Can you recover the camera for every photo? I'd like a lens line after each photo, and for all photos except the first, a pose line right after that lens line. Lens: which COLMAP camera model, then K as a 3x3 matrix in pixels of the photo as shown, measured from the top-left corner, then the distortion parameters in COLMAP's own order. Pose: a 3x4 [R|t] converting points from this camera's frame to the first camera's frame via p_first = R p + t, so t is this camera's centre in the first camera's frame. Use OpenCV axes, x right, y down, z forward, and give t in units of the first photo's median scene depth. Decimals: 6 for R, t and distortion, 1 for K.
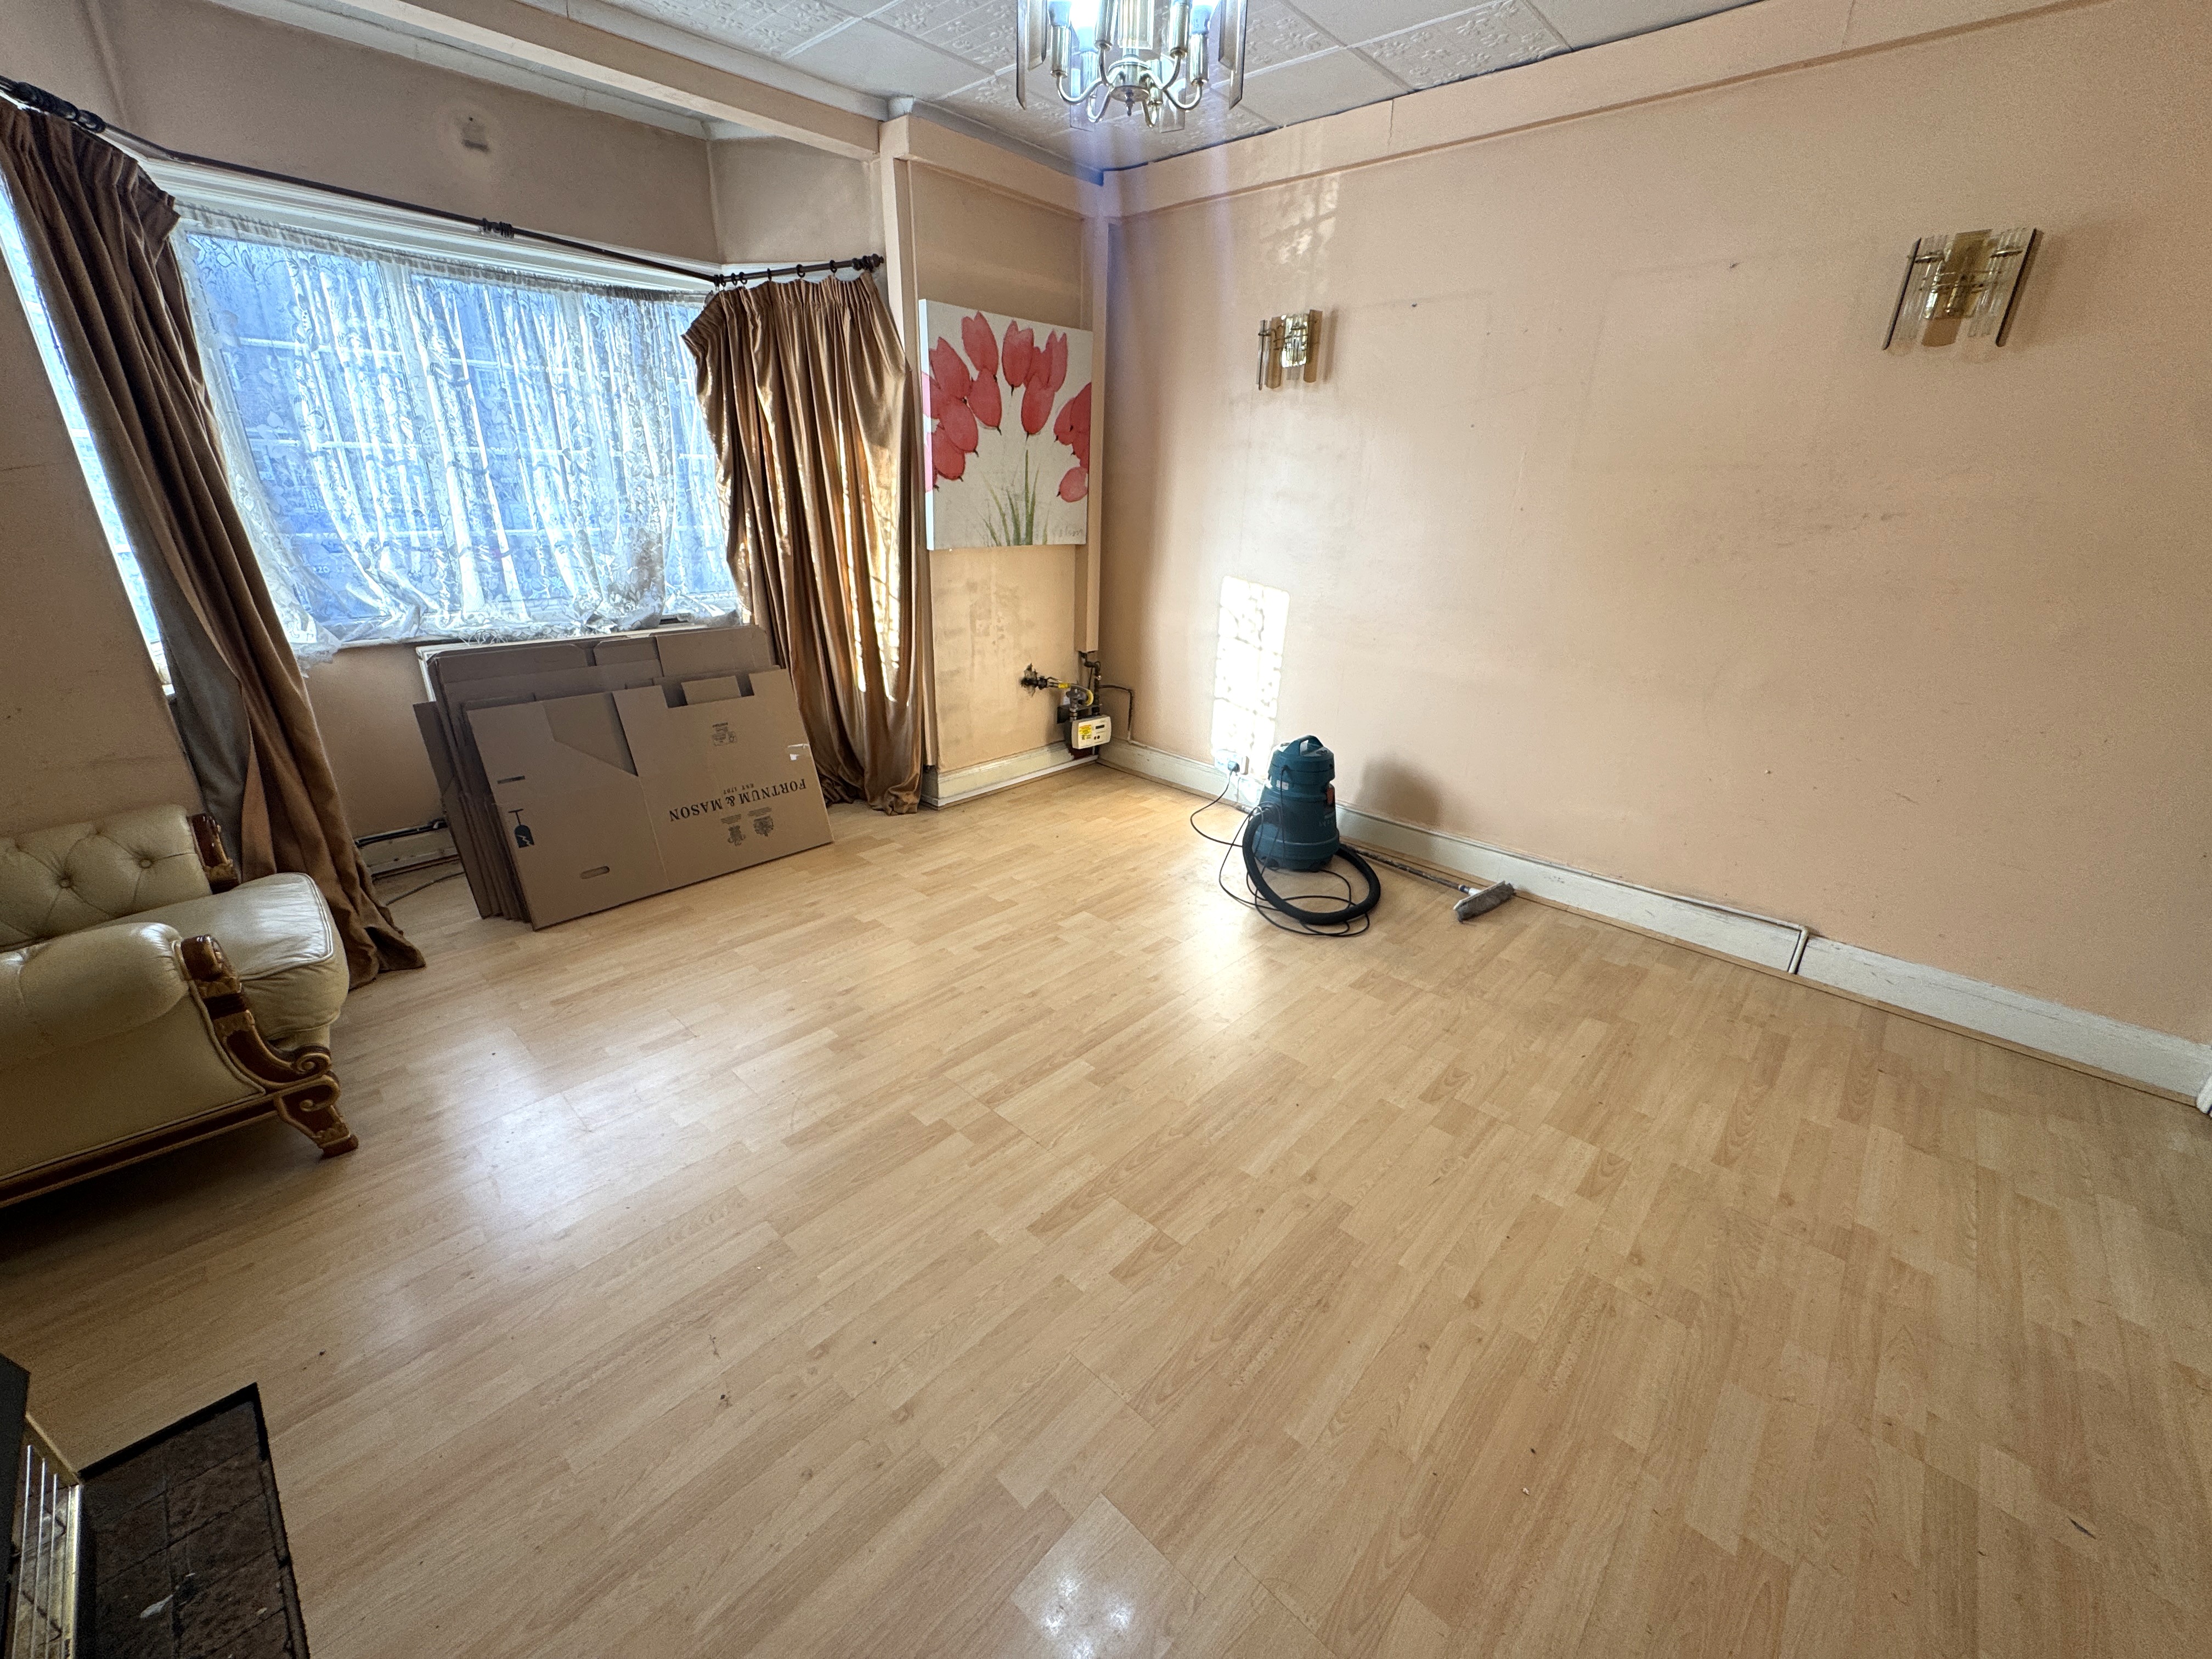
lens RADIAL K [[924.8, 0, 1106.0], [0, 924.8, 829.5], [0, 0, 1]] dist [-0.002567, -0.000816]
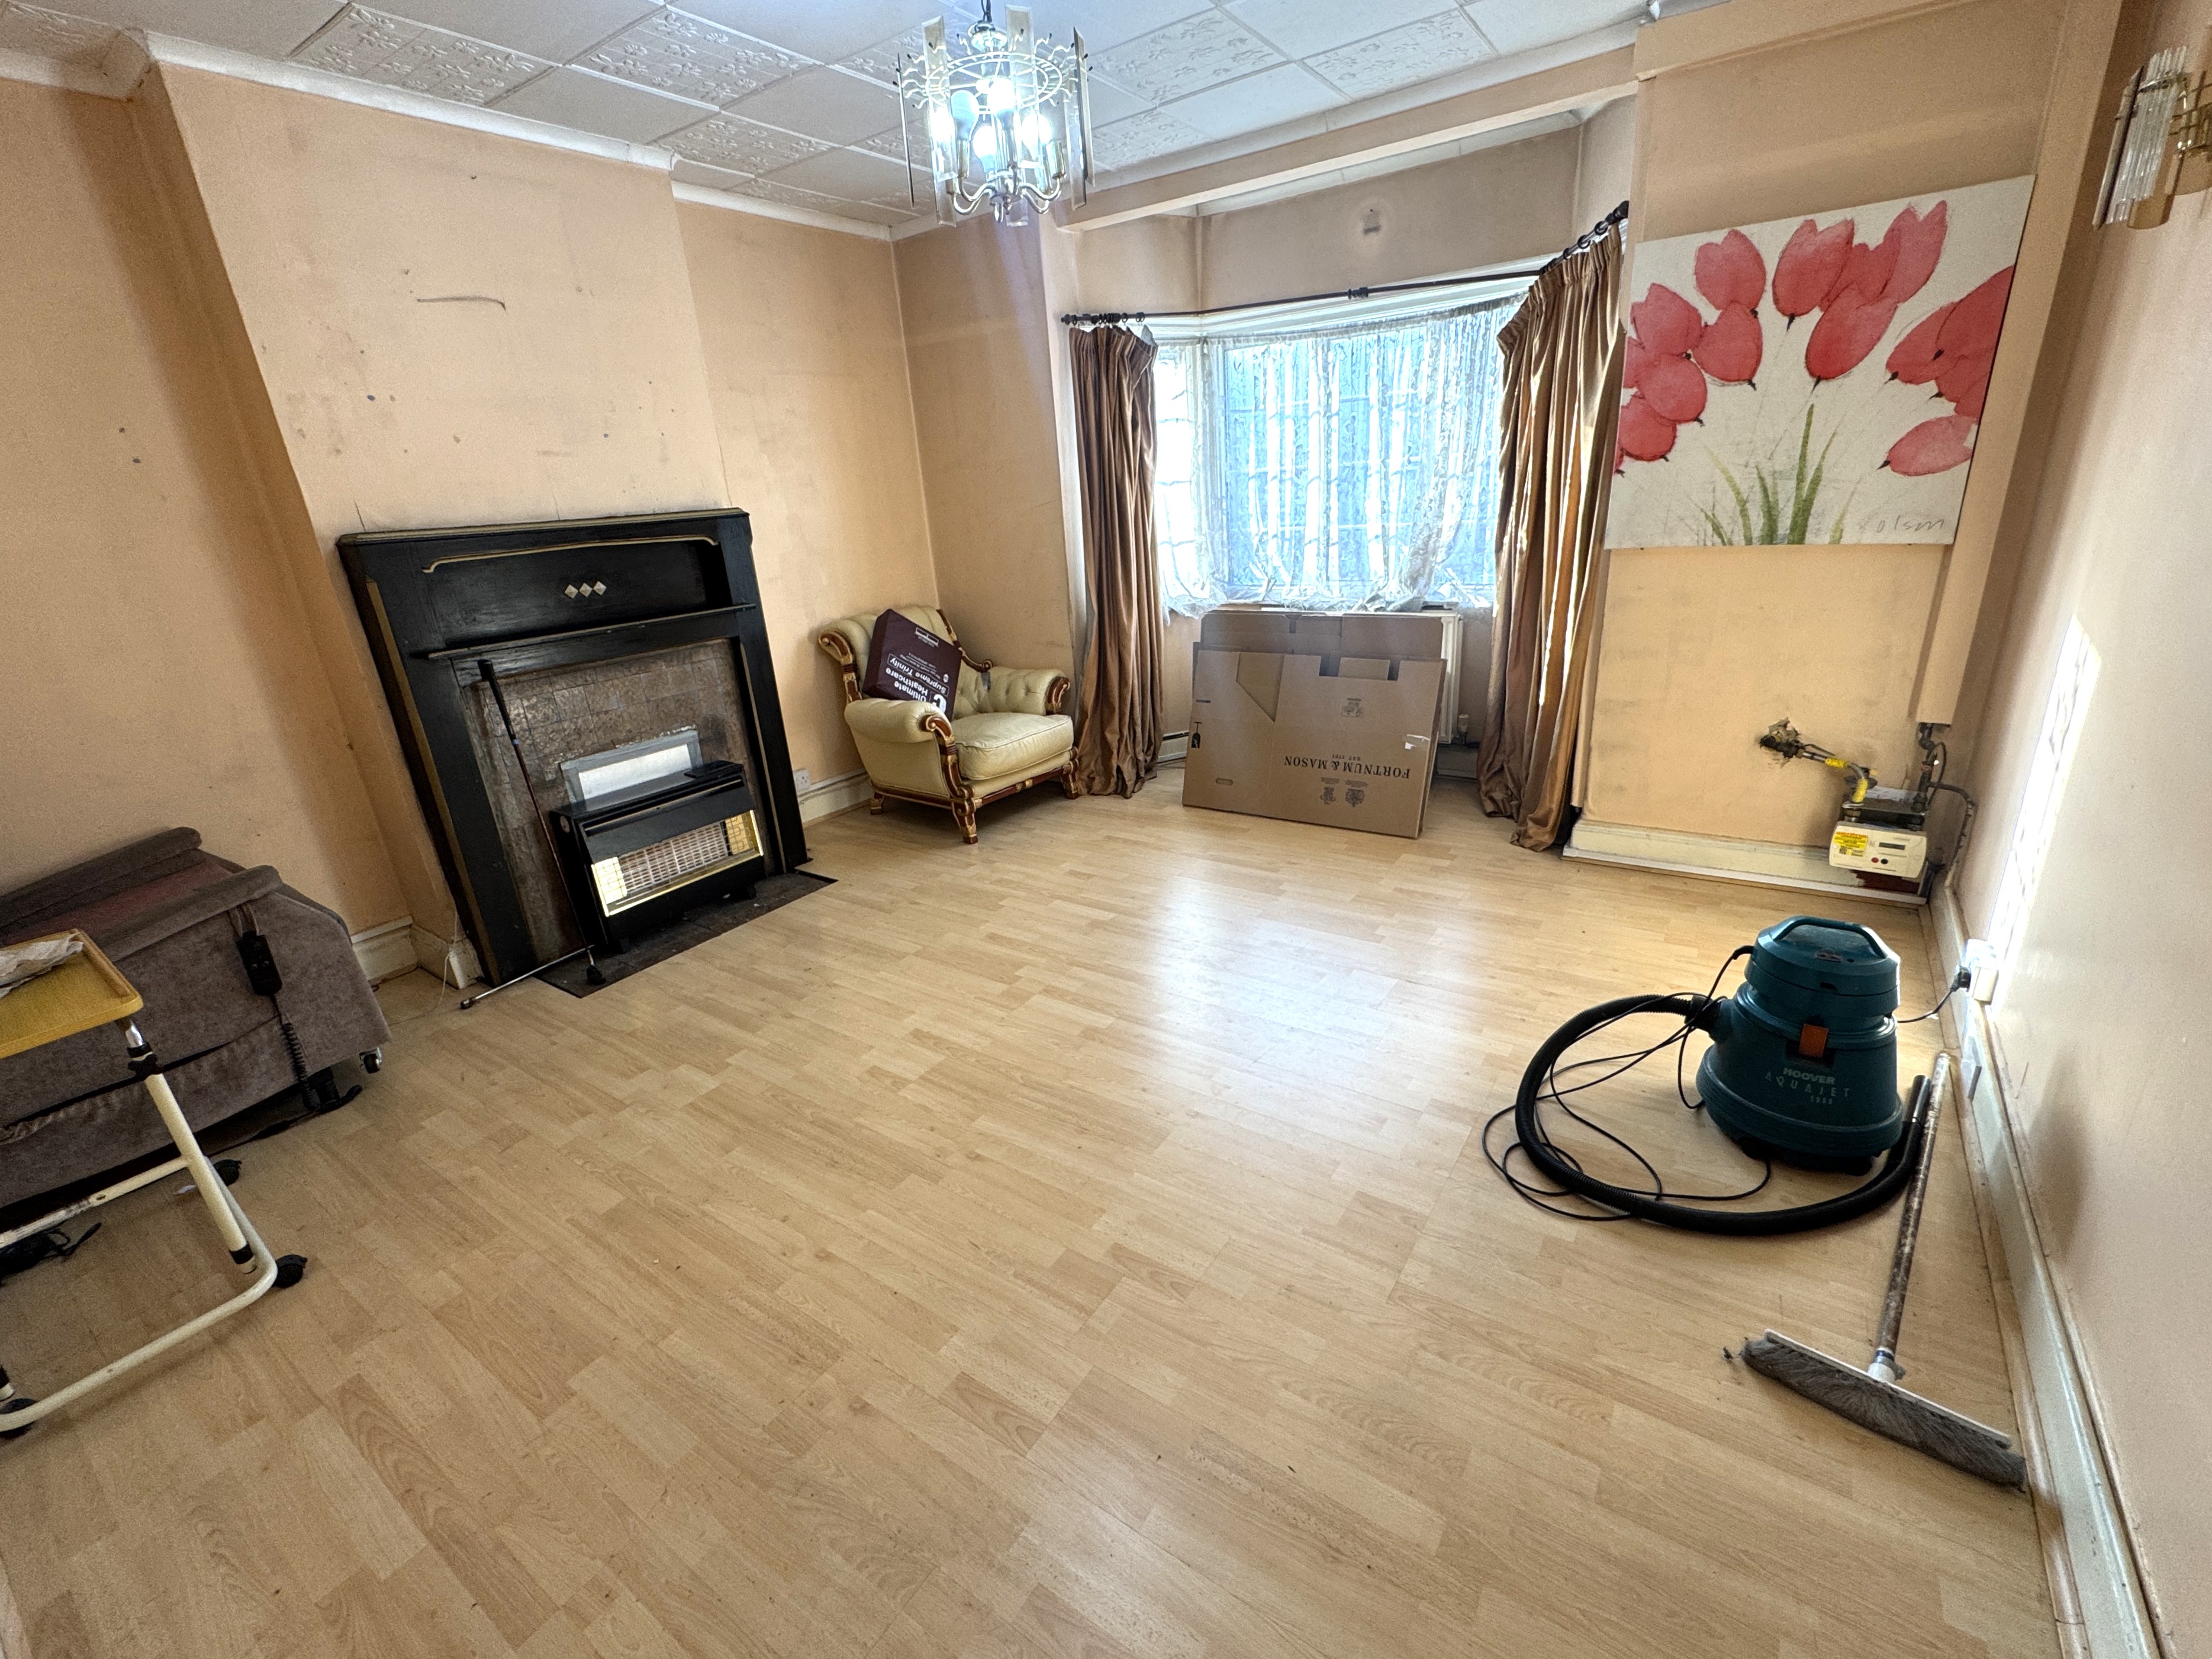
lens RADIAL K [[979.2, 0, 1072.0], [0, 979.2, 823.9], [0, 0, 1]] dist [-0.002539, -0.001231]
pose [[0.092378, 0.292152, -0.951900, 0.678694], [-0.286032, 0.923481, 0.255672, -0.167082], [0.953757, 0.248656, 0.168874, 0.472970]]
